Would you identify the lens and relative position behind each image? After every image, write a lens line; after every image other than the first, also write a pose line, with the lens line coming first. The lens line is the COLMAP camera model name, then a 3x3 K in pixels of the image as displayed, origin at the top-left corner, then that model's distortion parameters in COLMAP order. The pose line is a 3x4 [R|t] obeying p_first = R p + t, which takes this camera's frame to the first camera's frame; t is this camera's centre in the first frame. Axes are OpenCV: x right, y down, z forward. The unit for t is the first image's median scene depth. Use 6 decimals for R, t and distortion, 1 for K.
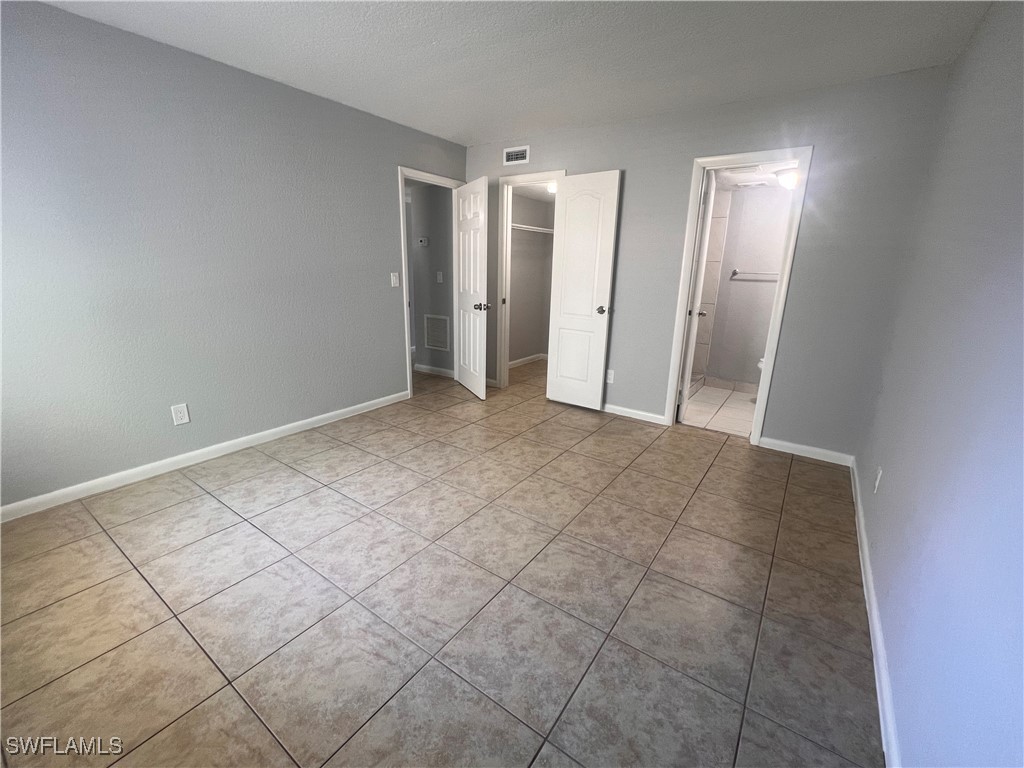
lens RADIAL K [[432.7, 0, 490.0], [0, 432.7, 374.9], [0, 0, 1]] dist [0.001321, 0.001236]
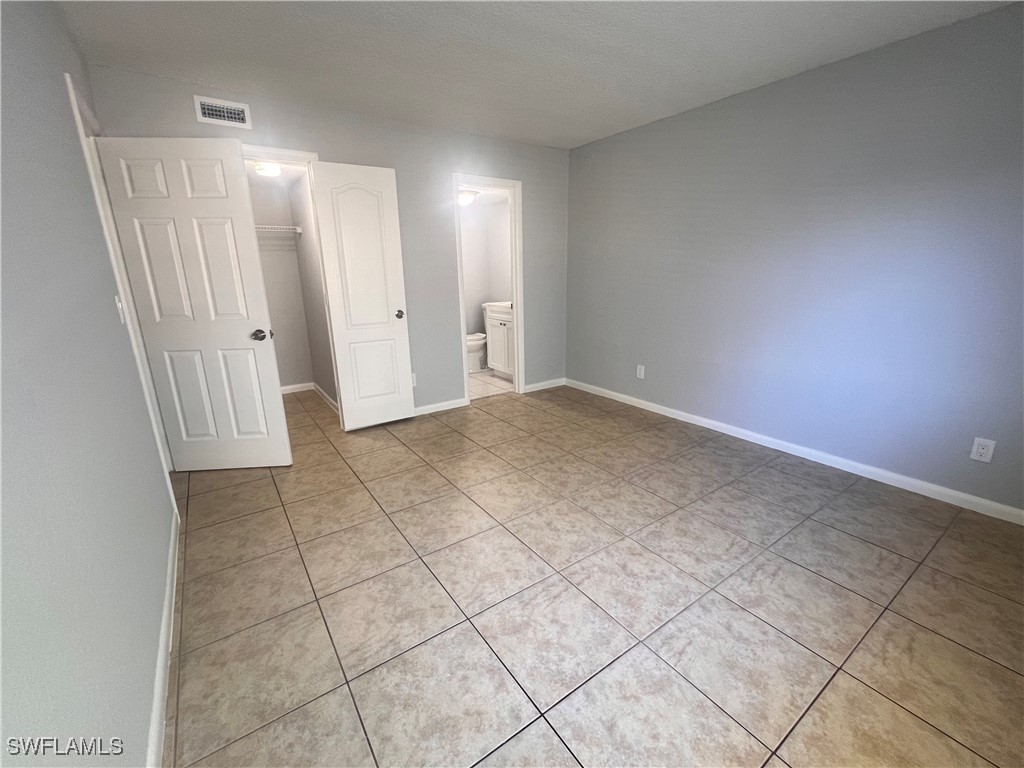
lens RADIAL K [[432.7, 0, 547.6], [0, 432.7, 362.2], [0, 0, 1]] dist [0.001321, 0.001236]
pose [[0.303270, -0.231059, 0.924467, -0.892982], [0.257485, 0.953939, 0.153957, -0.180053], [-0.917458, 0.191346, 0.348795, 0.636977]]
